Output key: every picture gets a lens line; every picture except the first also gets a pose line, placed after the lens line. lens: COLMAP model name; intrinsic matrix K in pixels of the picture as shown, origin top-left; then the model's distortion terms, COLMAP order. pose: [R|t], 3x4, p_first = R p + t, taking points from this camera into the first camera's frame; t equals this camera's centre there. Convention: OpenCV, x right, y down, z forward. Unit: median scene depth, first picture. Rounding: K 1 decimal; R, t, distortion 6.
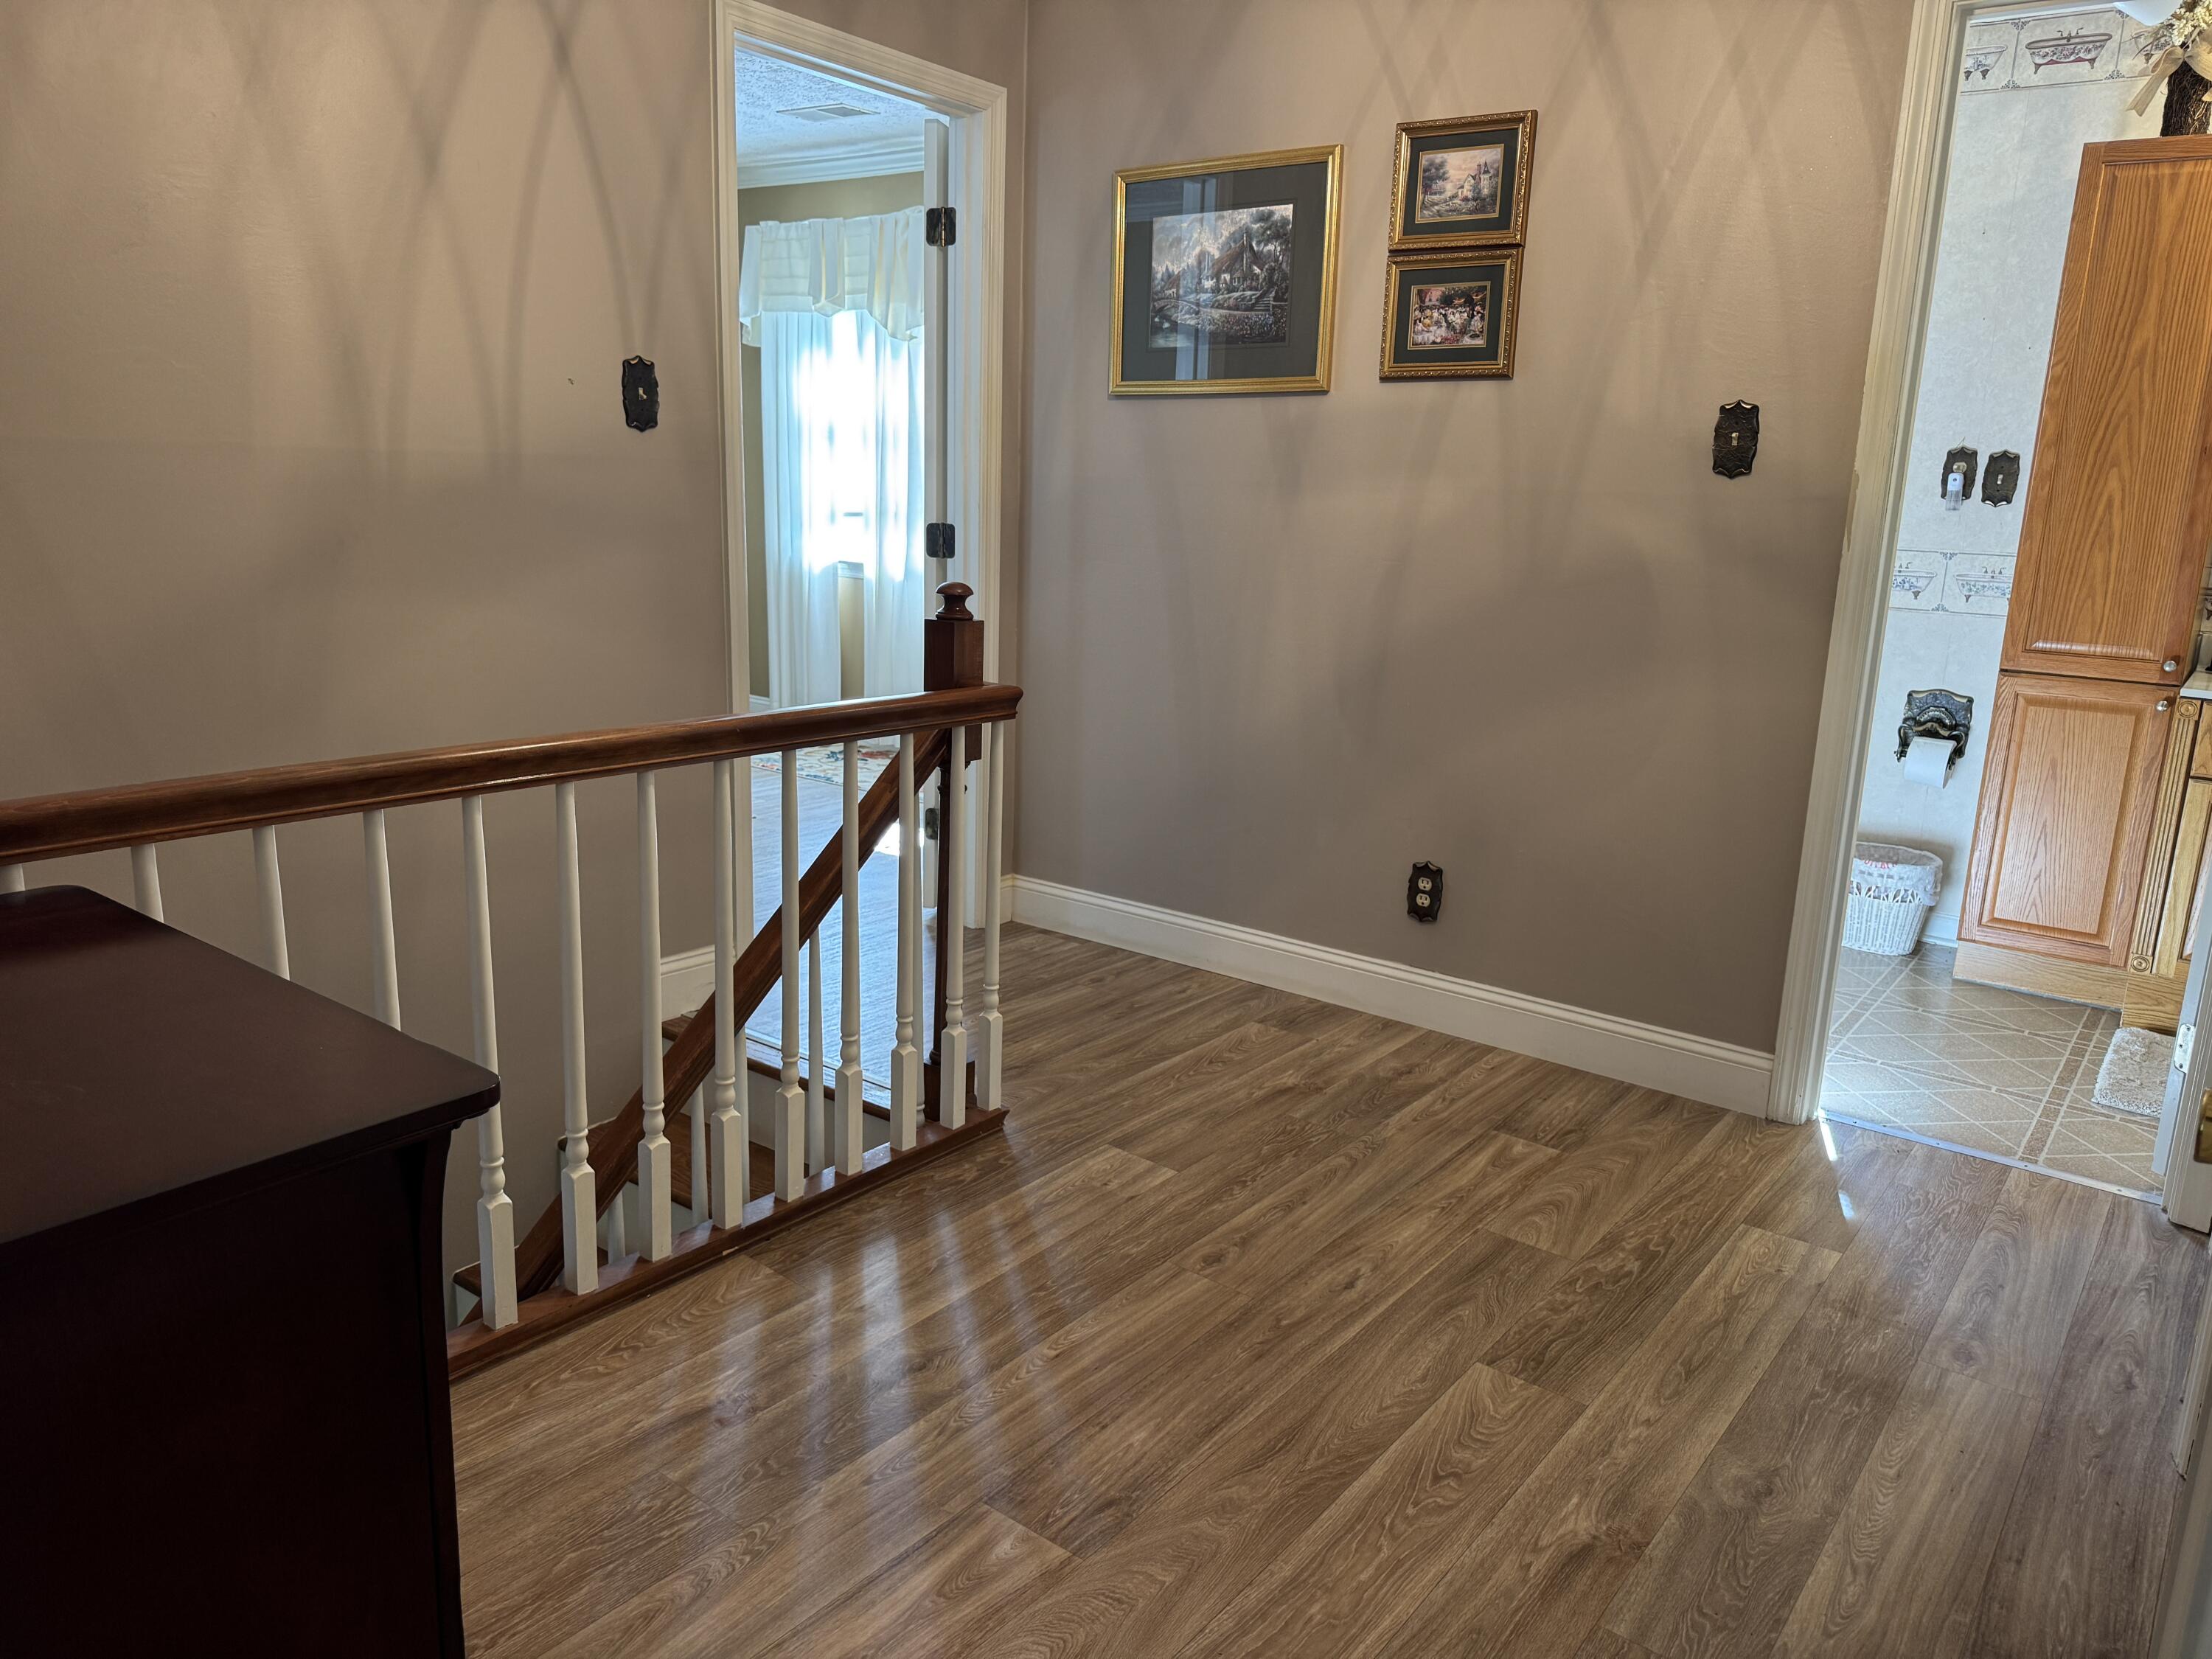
lens RADIAL K [[1575.4, 0, 1106.0], [0, 1575.4, 829.5], [0, 0, 1]] dist [-0.000066, -0.003938]
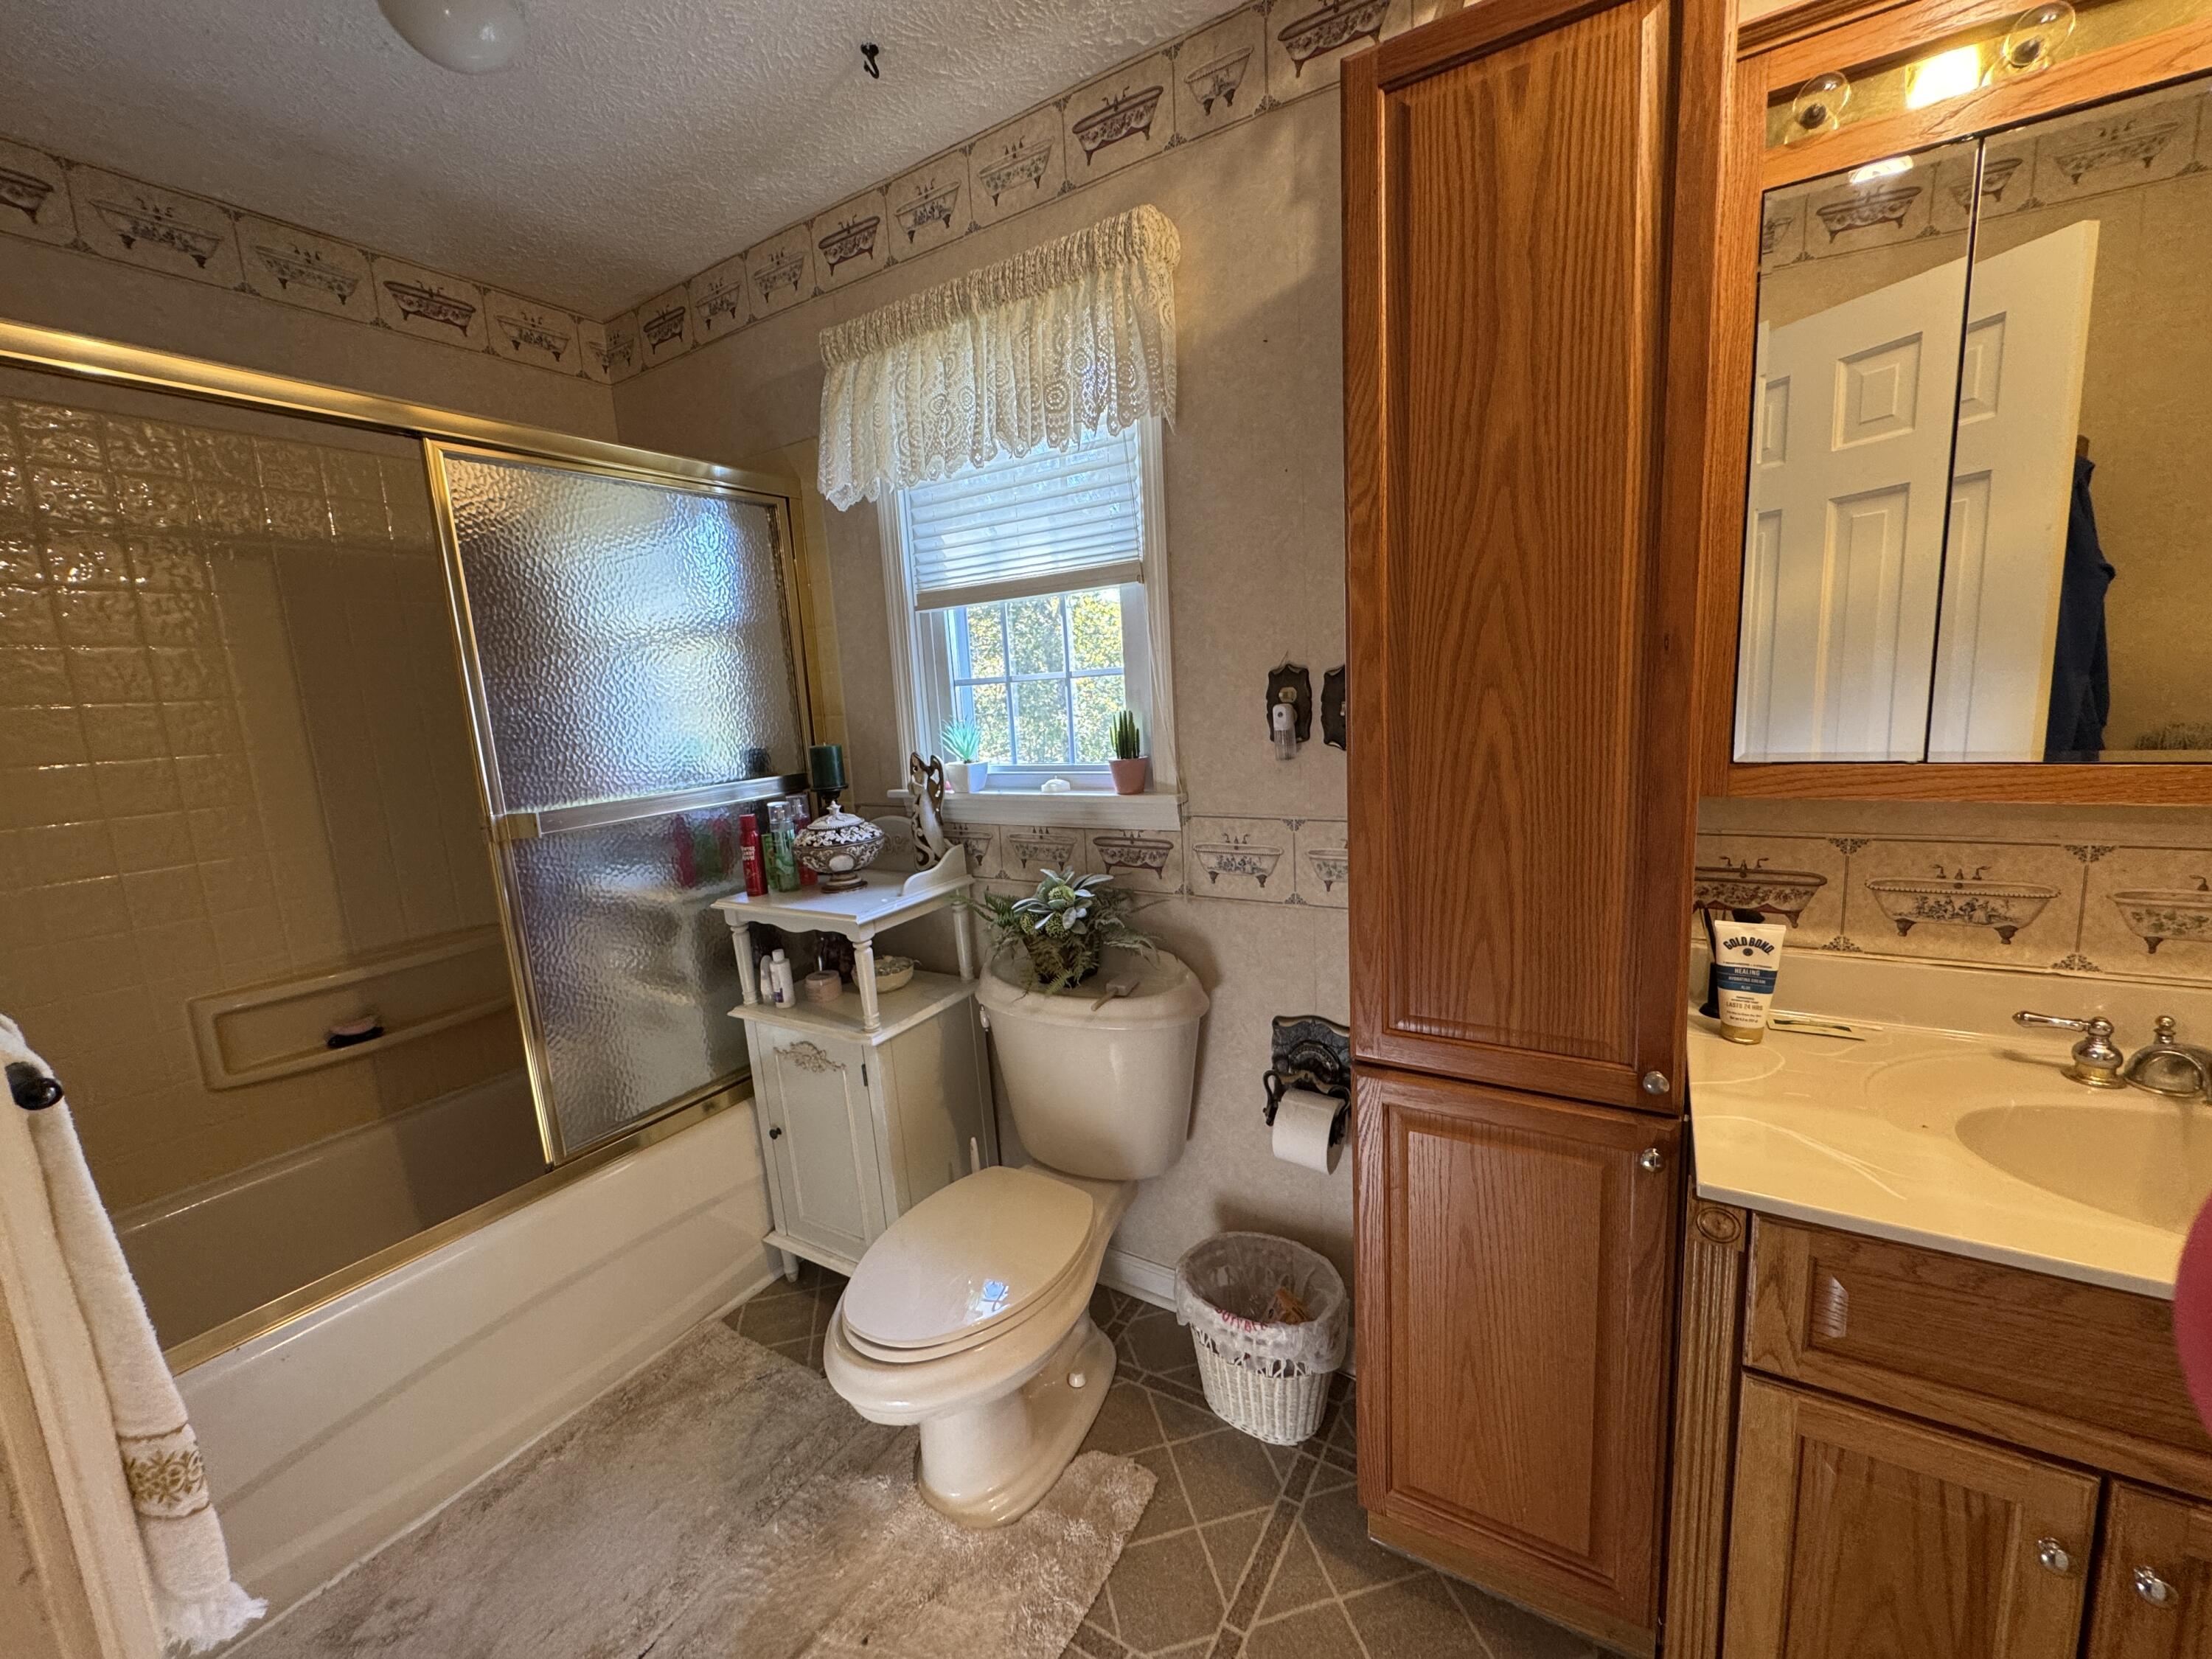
lens RADIAL K [[883.5, 0, 1103.1], [0, 883.5, 826.0], [0, 0, 1]] dist [-0.001610, 0.000087]
pose [[0.991196, -0.101814, 0.084648, 0.484547], [0.107680, 0.991865, -0.067885, -0.179212], [-0.077048, 0.076403, 0.994096, 0.725180]]
